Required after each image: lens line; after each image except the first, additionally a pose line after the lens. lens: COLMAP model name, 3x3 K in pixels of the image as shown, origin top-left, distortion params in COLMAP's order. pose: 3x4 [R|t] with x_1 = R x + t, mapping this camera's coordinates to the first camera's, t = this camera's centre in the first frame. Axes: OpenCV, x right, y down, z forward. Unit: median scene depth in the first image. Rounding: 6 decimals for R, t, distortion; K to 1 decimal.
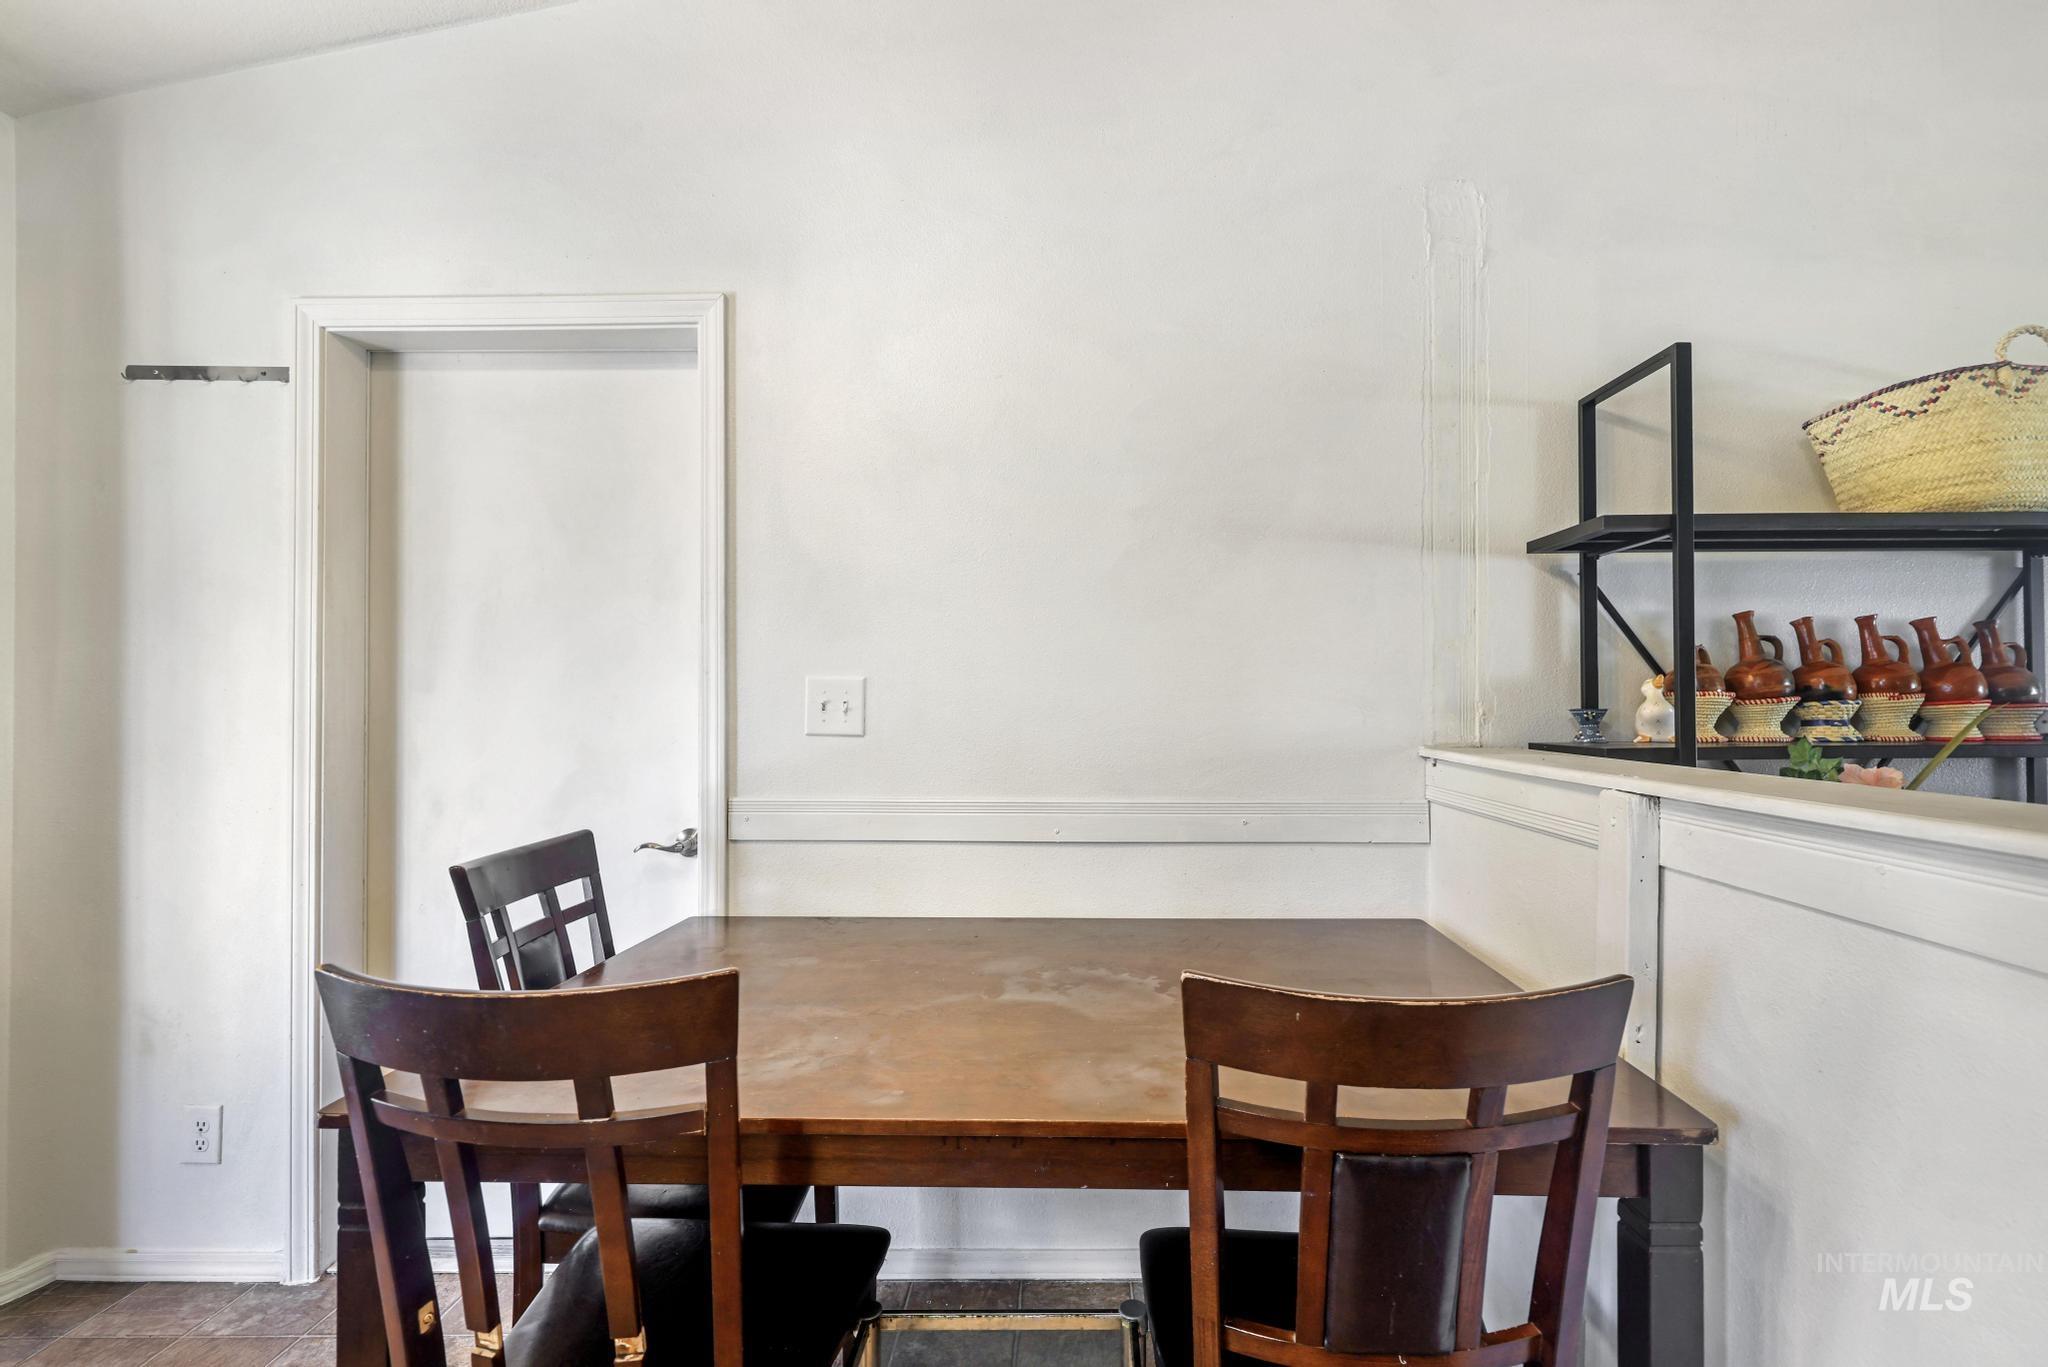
lens RADIAL K [[913.0, 0, 1052.4], [0, 913.0, 694.3], [0, 0, 1]] dist [0.002126, 0.000868]
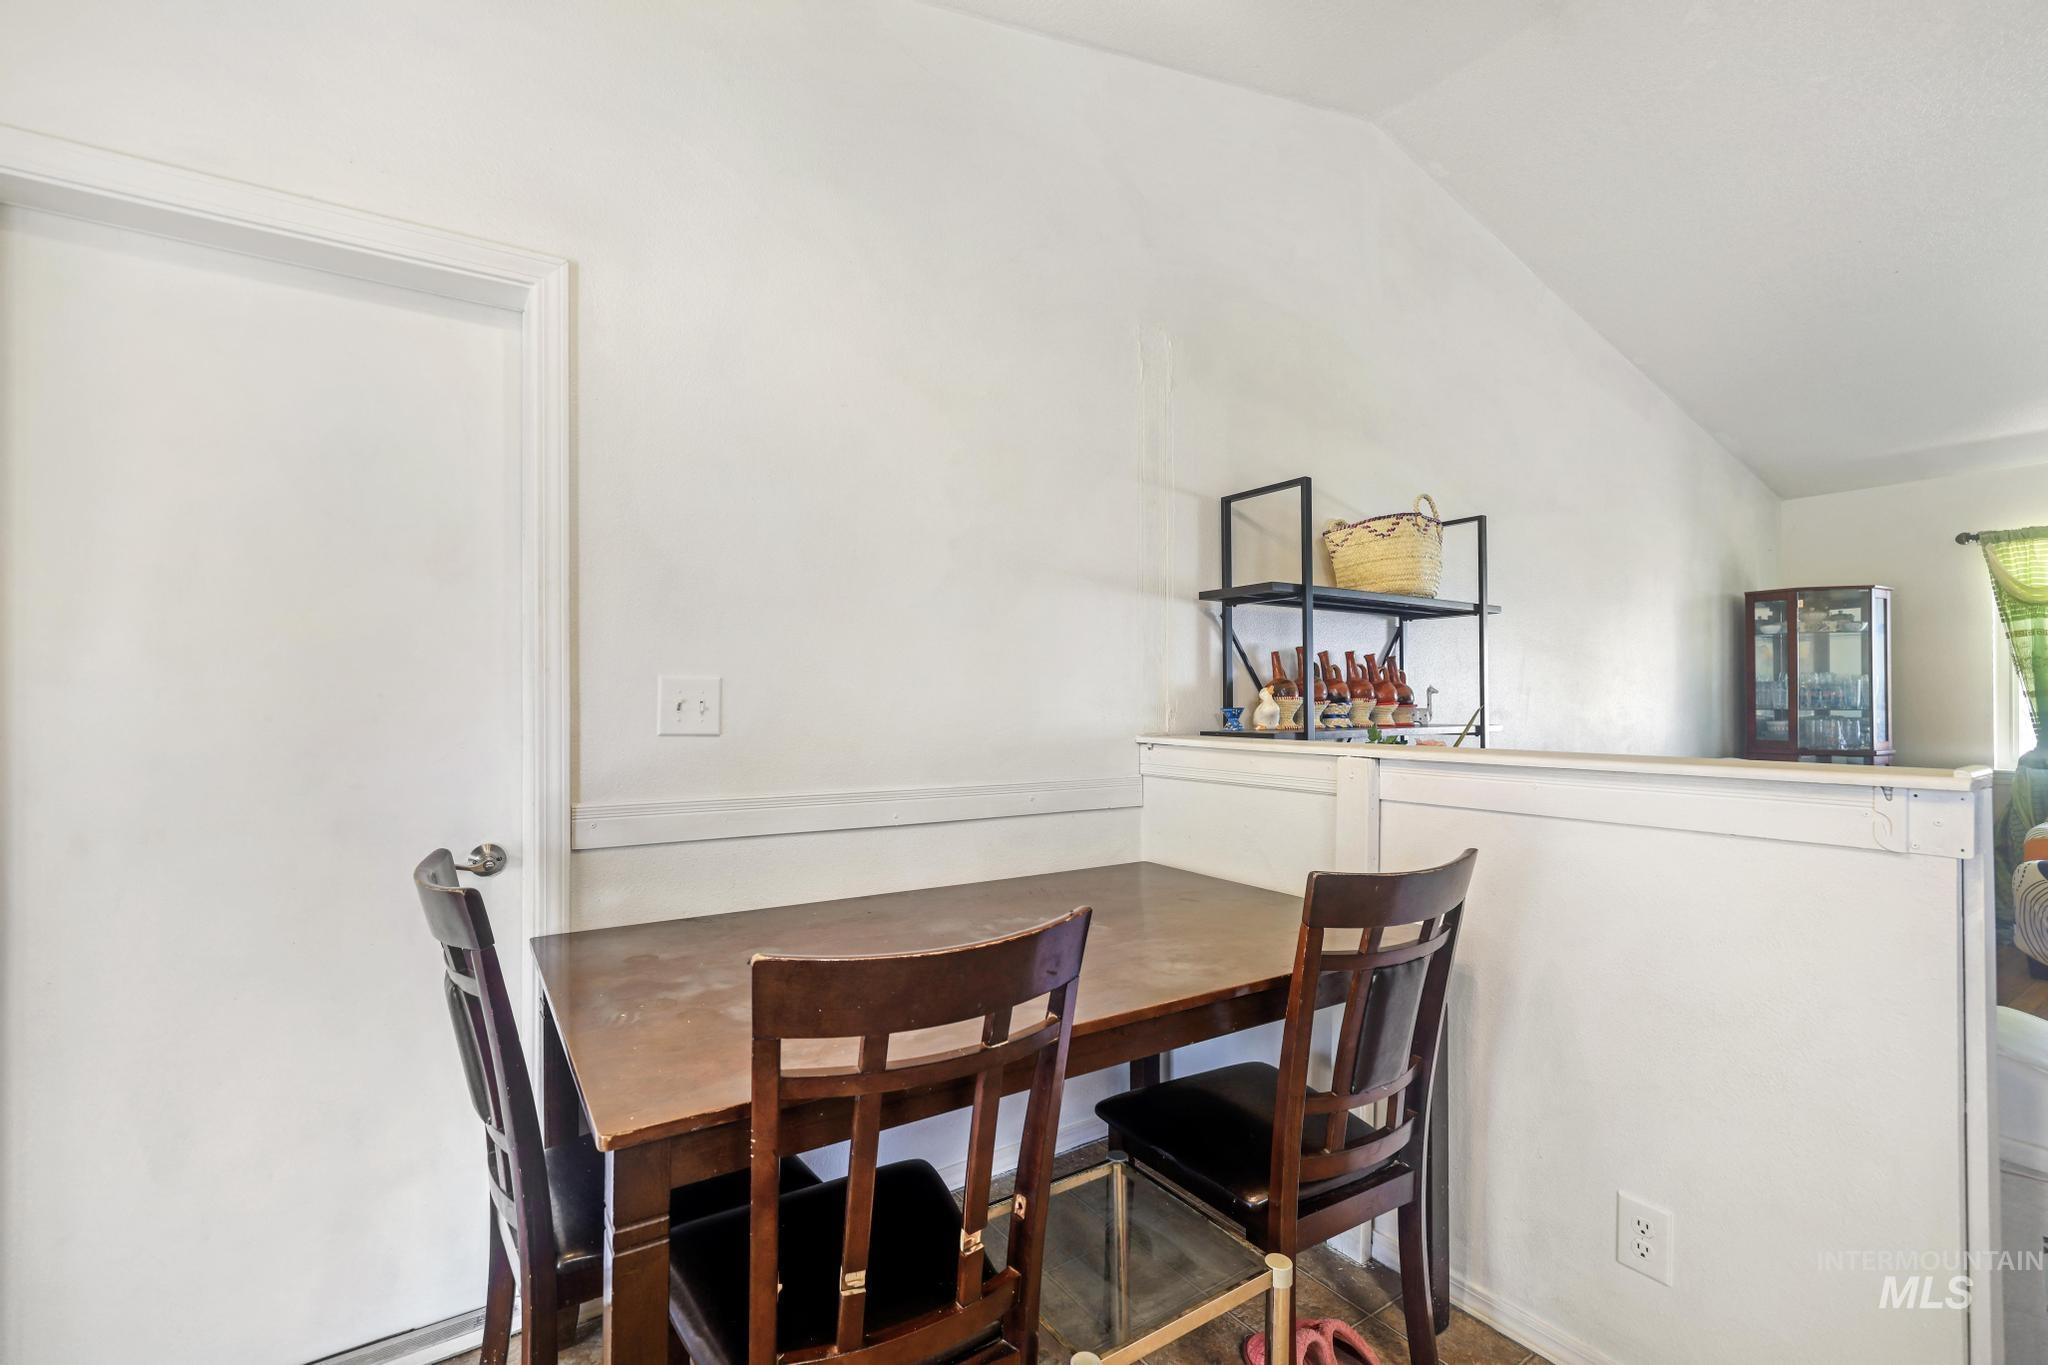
lens RADIAL K [[878.4, 0, 995.0], [0, 878.4, 706.8], [0, 0, 1]] dist [0.006097, -0.001167]
pose [[0.836843, -0.000484, 0.547443, -0.504087], [-0.006980, 0.999909, 0.011552, 0.000238], [-0.547399, -0.013488, 0.836763, 0.013607]]
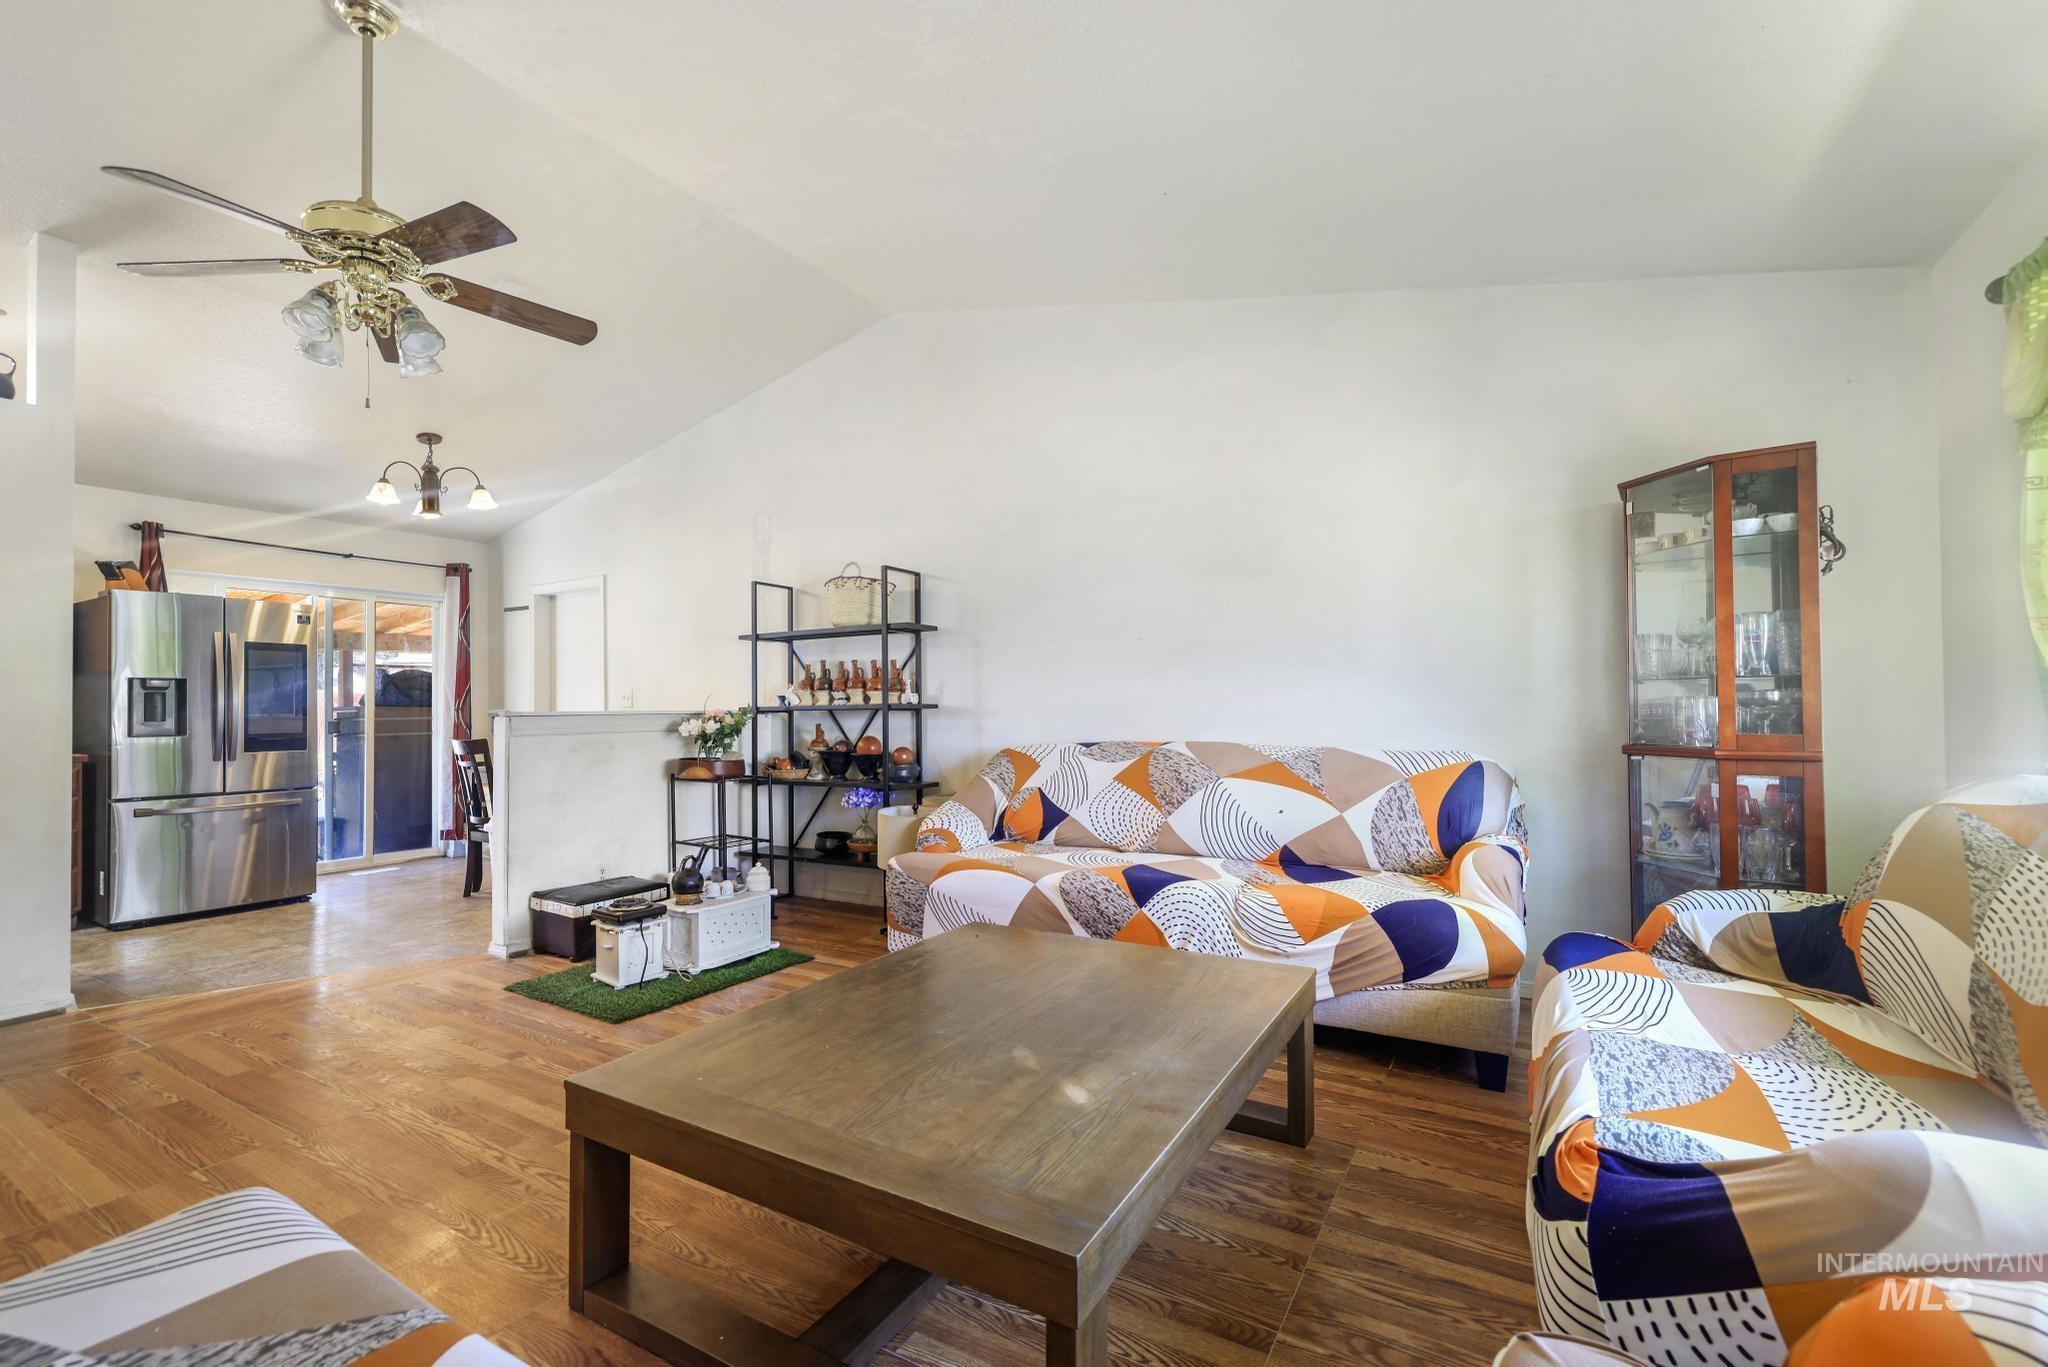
lens RADIAL K [[878.4, 0, 1012.4], [0, 878.4, 689.3], [0, 0, 1]] dist [0.006097, -0.001167]
pose [[0.860974, -0.016665, -0.508376, 2.539760], [0.015746, 0.999857, -0.006110, 0.023607], [0.508406, -0.002745, 0.861113, -1.002103]]
